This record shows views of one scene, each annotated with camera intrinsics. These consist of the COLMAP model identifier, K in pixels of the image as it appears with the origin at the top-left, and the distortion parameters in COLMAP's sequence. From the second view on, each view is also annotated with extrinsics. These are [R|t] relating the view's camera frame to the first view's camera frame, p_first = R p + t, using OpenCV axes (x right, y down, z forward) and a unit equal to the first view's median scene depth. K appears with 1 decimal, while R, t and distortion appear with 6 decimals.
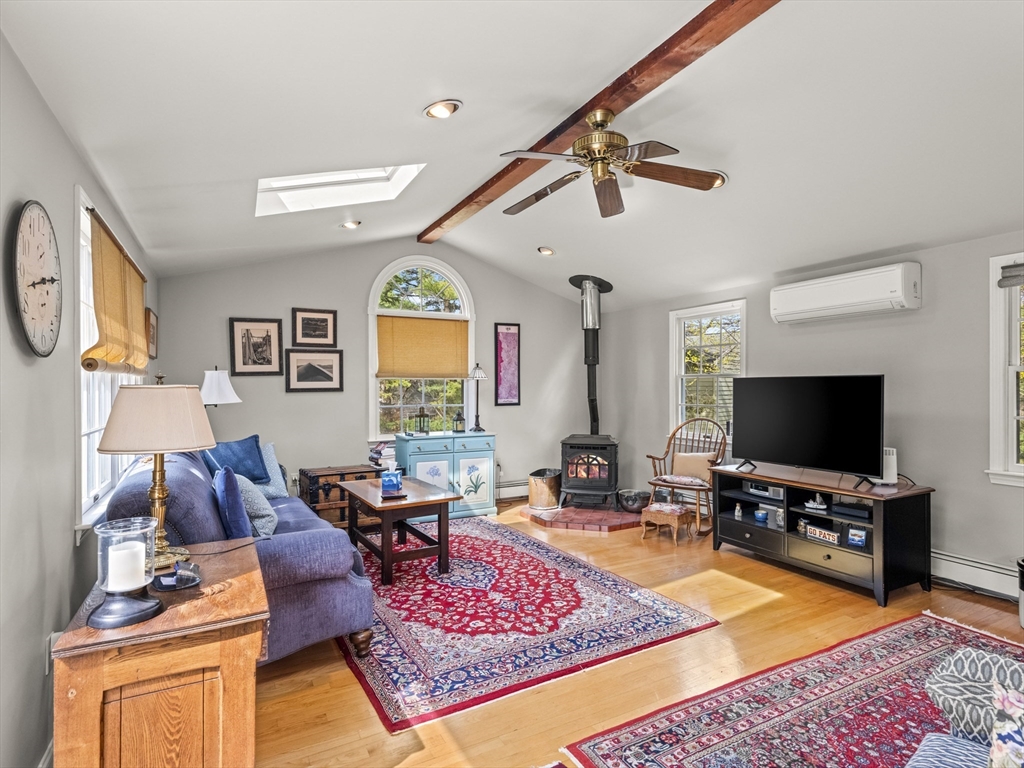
lens RADIAL K [[537.5, 0, 506.0], [0, 537.5, 383.9], [0, 0, 1]] dist [0.001126, -0.000958]
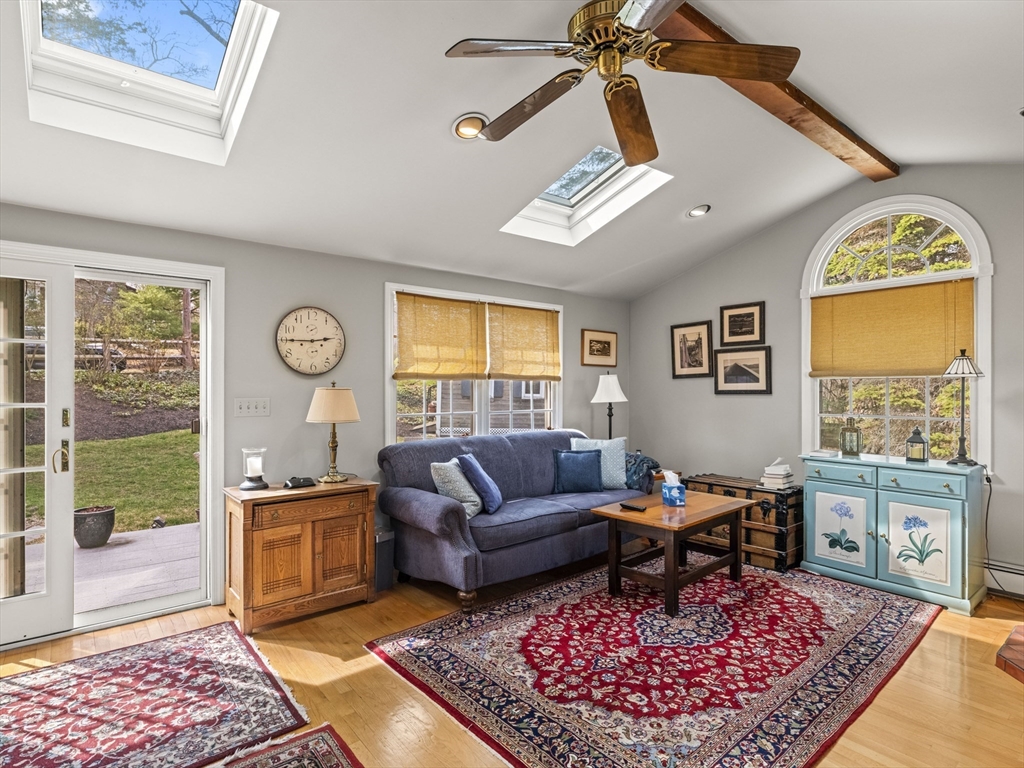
lens RADIAL K [[537.5, 0, 513.6], [0, 537.5, 388.3], [0, 0, 1]] dist [0.001126, -0.000958]
pose [[0.196864, 0.003035, -0.980426, 0.699842], [0.001496, 0.999993, 0.003396, 0.001535], [0.980430, -0.002136, 0.196858, 0.655159]]
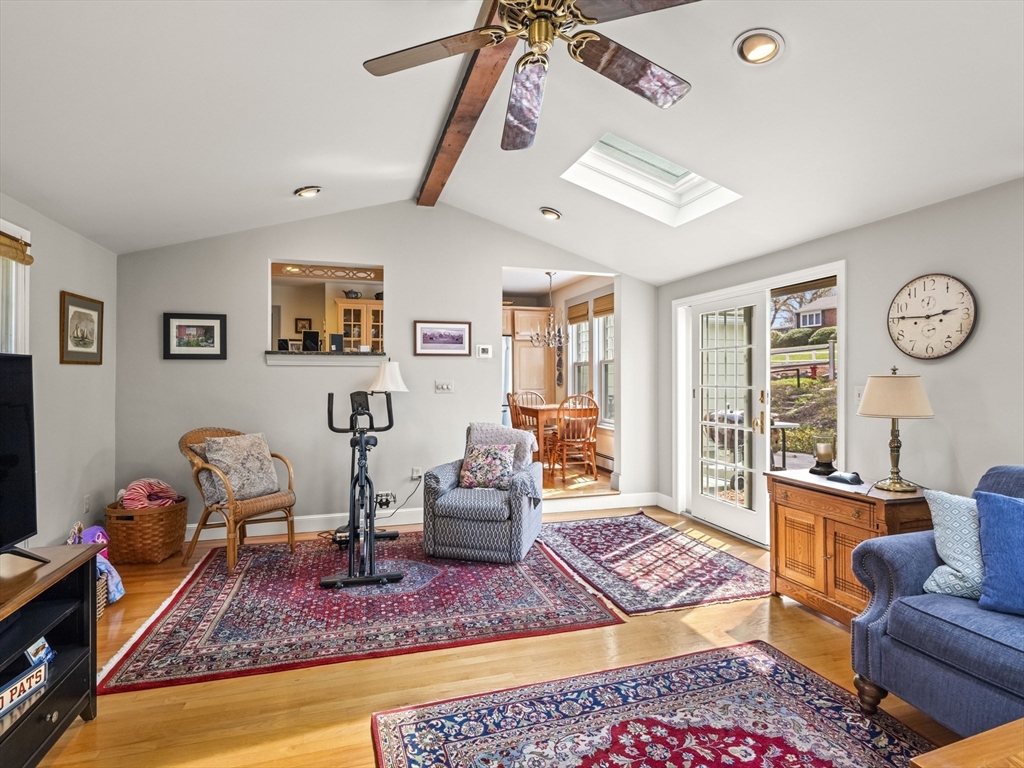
lens RADIAL K [[537.5, 0, 518.6], [0, 537.5, 379.0], [0, 0, 1]] dist [0.001126, -0.000958]
pose [[-0.984889, 0.001616, 0.173179, 0.080177], [0.001357, 0.999998, -0.001614, 0.009995], [-0.173181, -0.001354, -0.984889, 1.416936]]
